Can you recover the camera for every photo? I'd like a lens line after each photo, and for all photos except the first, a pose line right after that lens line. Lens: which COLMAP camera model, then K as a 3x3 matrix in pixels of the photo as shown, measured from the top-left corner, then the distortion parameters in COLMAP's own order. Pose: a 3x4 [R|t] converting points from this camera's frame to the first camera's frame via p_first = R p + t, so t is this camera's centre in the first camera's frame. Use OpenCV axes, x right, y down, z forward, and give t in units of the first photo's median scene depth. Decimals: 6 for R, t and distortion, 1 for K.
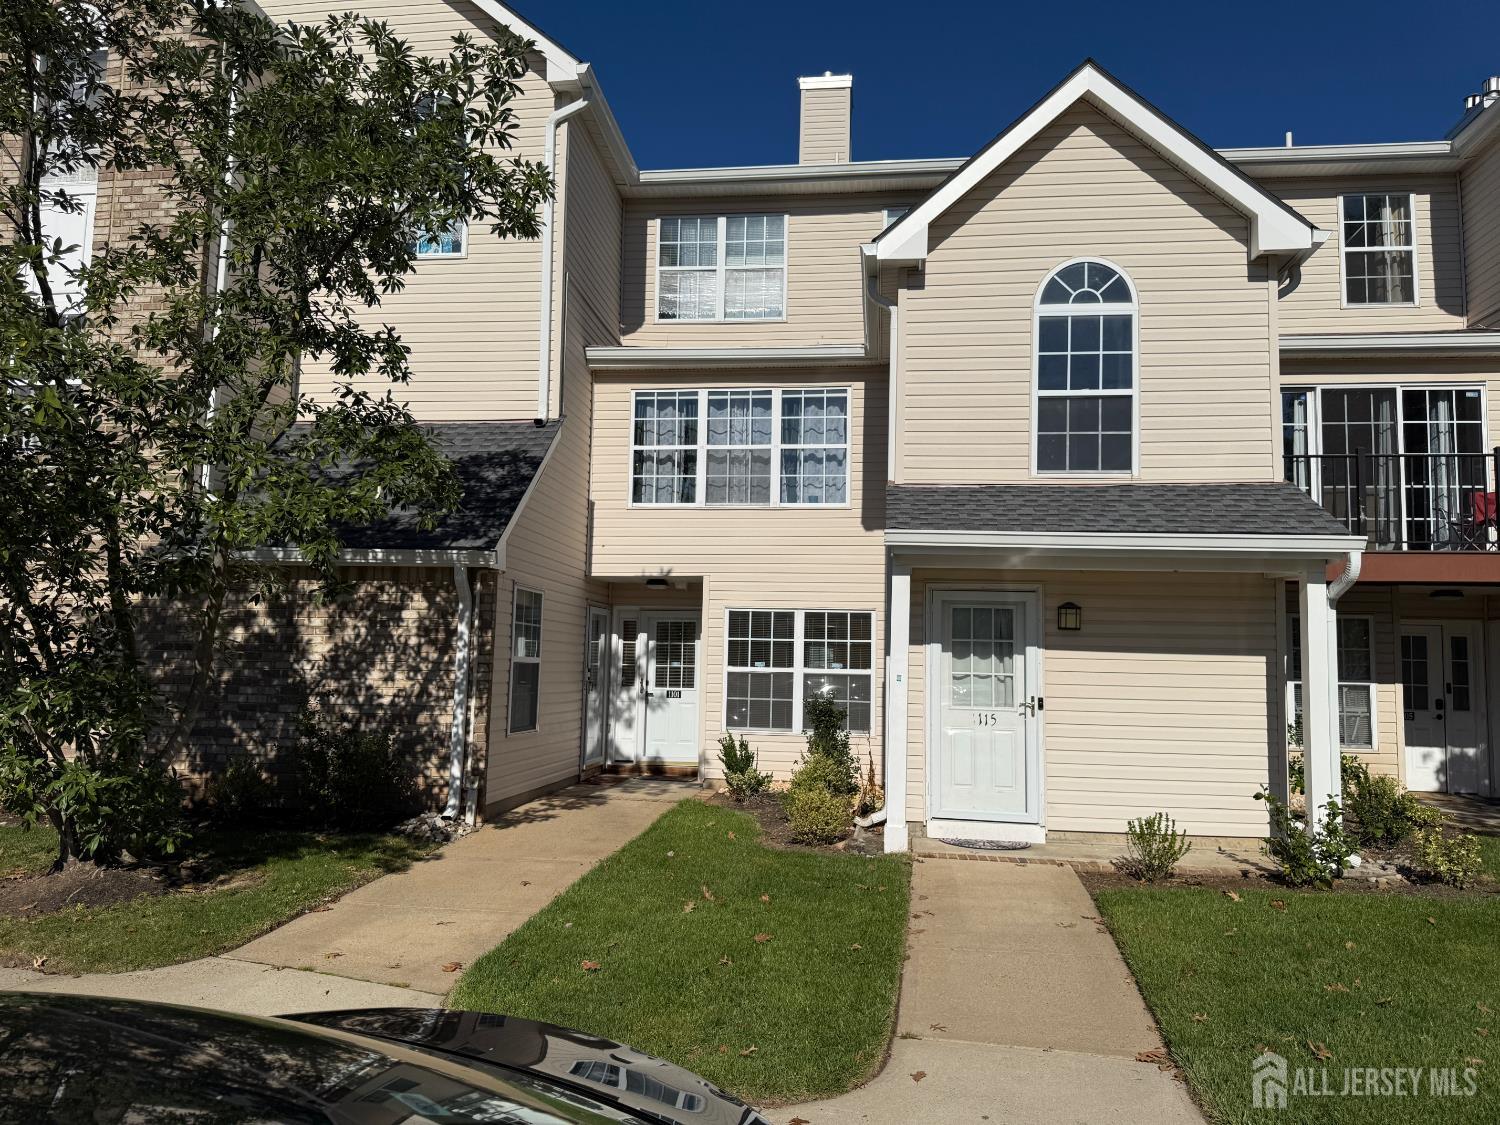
lens RADIAL K [[1057.0, 0, 747.7], [0, 1057.0, 566.6], [0, 0, 1]] dist [-0.000903, -0.000008]
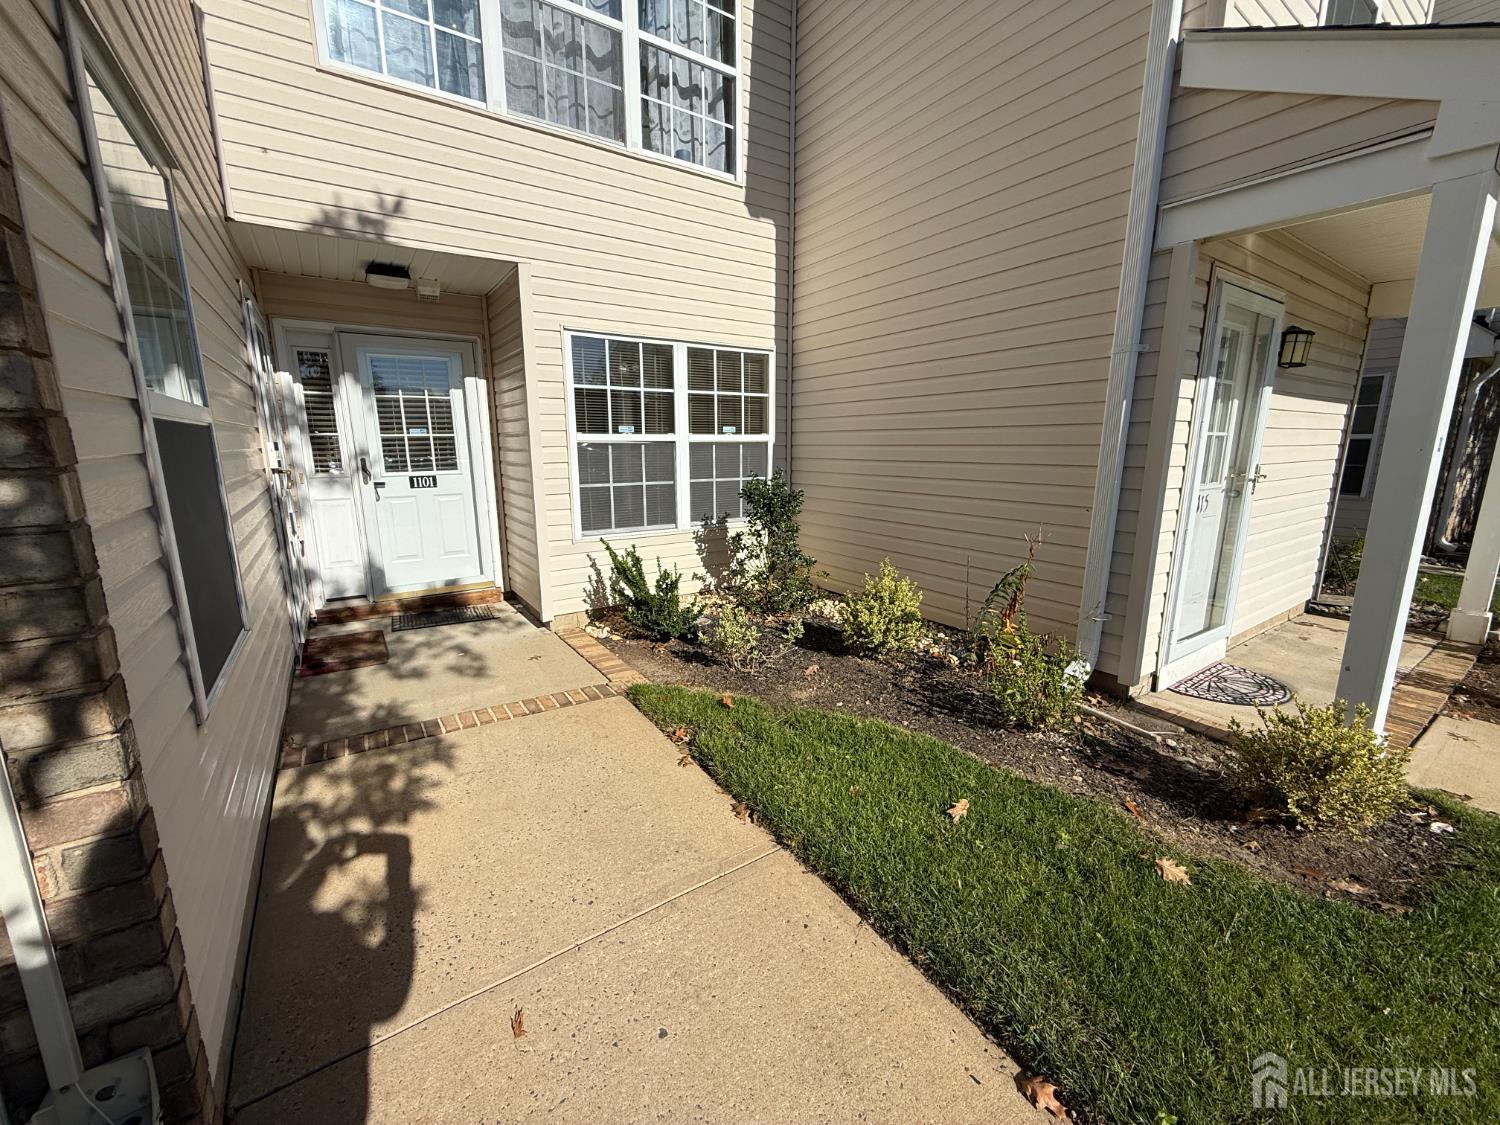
lens RADIAL K [[596.3, 0, 748.4], [0, 596.3, 556.2], [0, 0, 1]] dist [0.000333, 0.000007]
pose [[0.756344, -0.149673, 0.636822, -0.169782], [-0.047049, 0.958508, 0.281158, 0.061749], [-0.652481, -0.242613, 0.717919, 0.680989]]
